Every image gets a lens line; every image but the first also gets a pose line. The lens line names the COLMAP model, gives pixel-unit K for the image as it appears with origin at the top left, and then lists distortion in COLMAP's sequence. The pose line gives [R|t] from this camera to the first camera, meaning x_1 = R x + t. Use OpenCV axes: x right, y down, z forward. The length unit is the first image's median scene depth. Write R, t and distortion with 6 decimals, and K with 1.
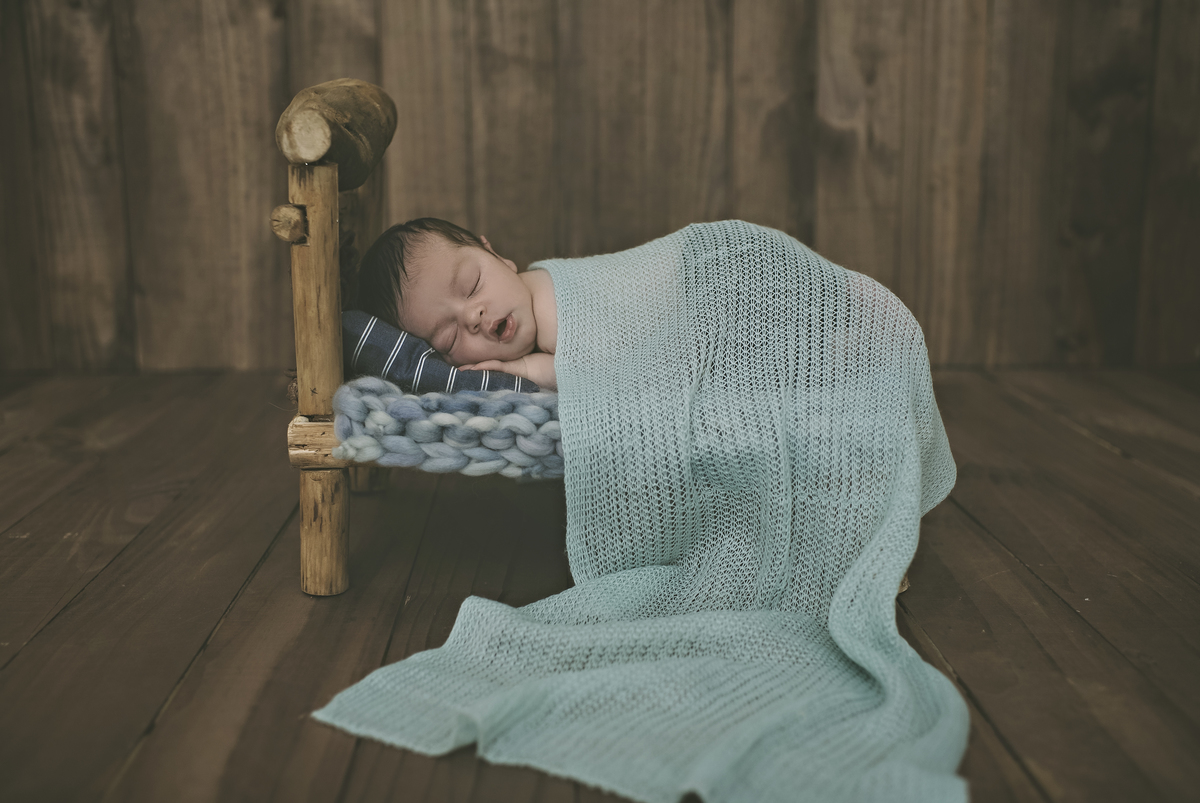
lens RADIAL K [[1256.6, 0, 600.0], [0, 1256.6, 401.5], [0, 0, 1]] dist [-0.049143, -0.001655]
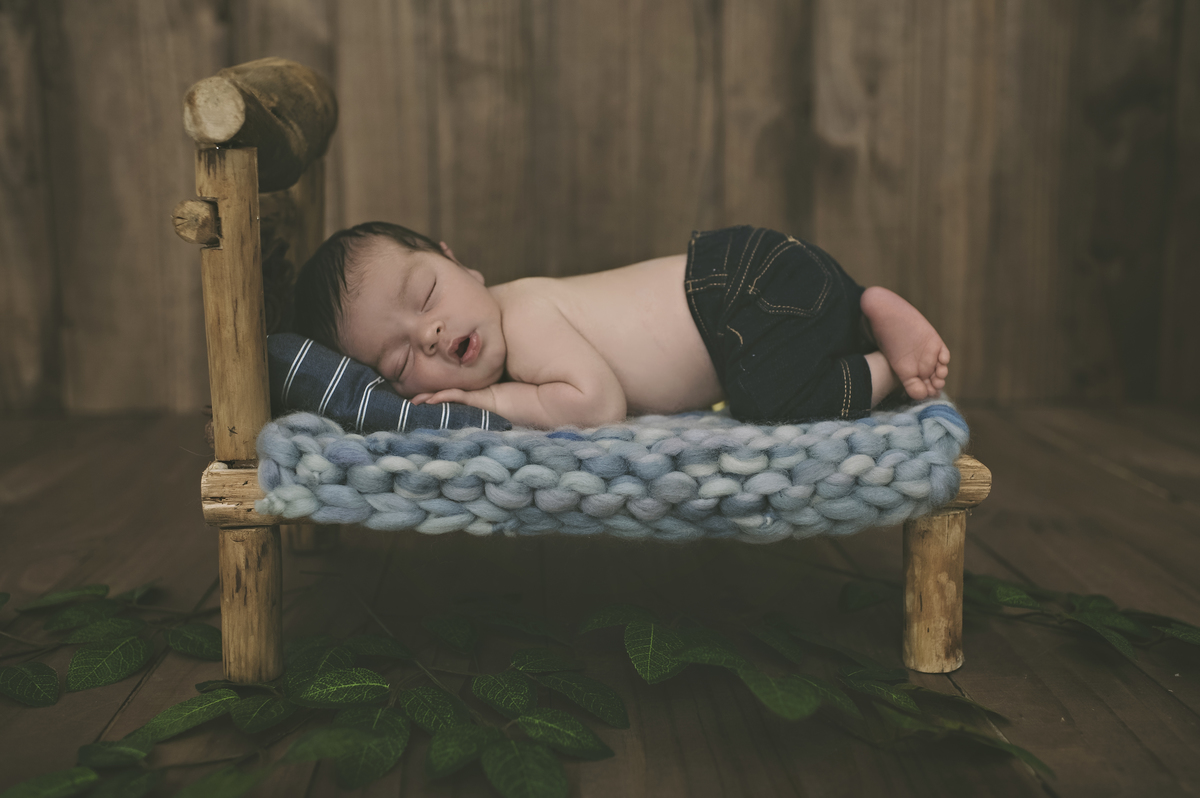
lens RADIAL K [[1229.1, 0, 607.0], [0, 1229.1, 430.0], [0, 0, 1]] dist [-0.059336, -0.003697]
pose [[0.999601, -0.007612, 0.027204, -0.008506], [0.007969, 0.999883, -0.013062, 0.003418], [-0.027101, 0.013274, 0.999545, 0.198498]]
